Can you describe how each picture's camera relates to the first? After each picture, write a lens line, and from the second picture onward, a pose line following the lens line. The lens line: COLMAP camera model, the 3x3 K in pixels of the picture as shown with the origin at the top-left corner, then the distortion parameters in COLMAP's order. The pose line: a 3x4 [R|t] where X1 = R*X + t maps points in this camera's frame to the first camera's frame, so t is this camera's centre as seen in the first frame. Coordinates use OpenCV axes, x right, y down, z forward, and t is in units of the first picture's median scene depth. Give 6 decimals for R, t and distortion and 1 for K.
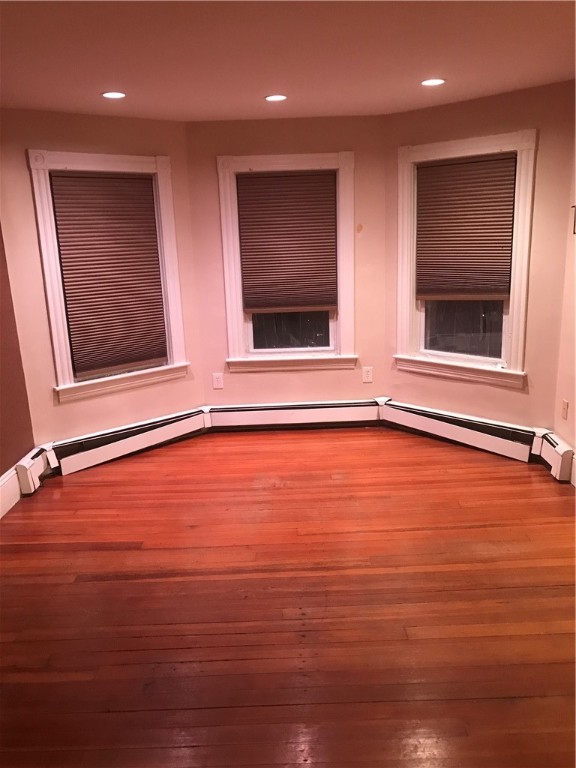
lens RADIAL K [[630.8, 0, 287.6], [0, 630.8, 383.1], [0, 0, 1]] dist [0.031128, -0.038378]
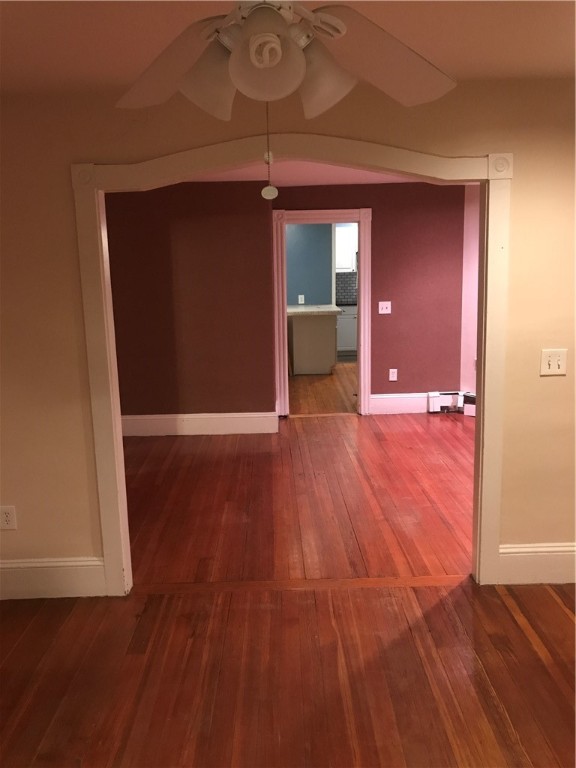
lens RADIAL K [[630.8, 0, 288.1], [0, 630.8, 383.4], [0, 0, 1]] dist [0.031128, -0.038378]
pose [[0.027695, 0.232364, -0.972234, 1.271557], [-0.244993, 0.944522, 0.218762, -0.178555], [0.969129, 0.232132, 0.083086, 0.545880]]
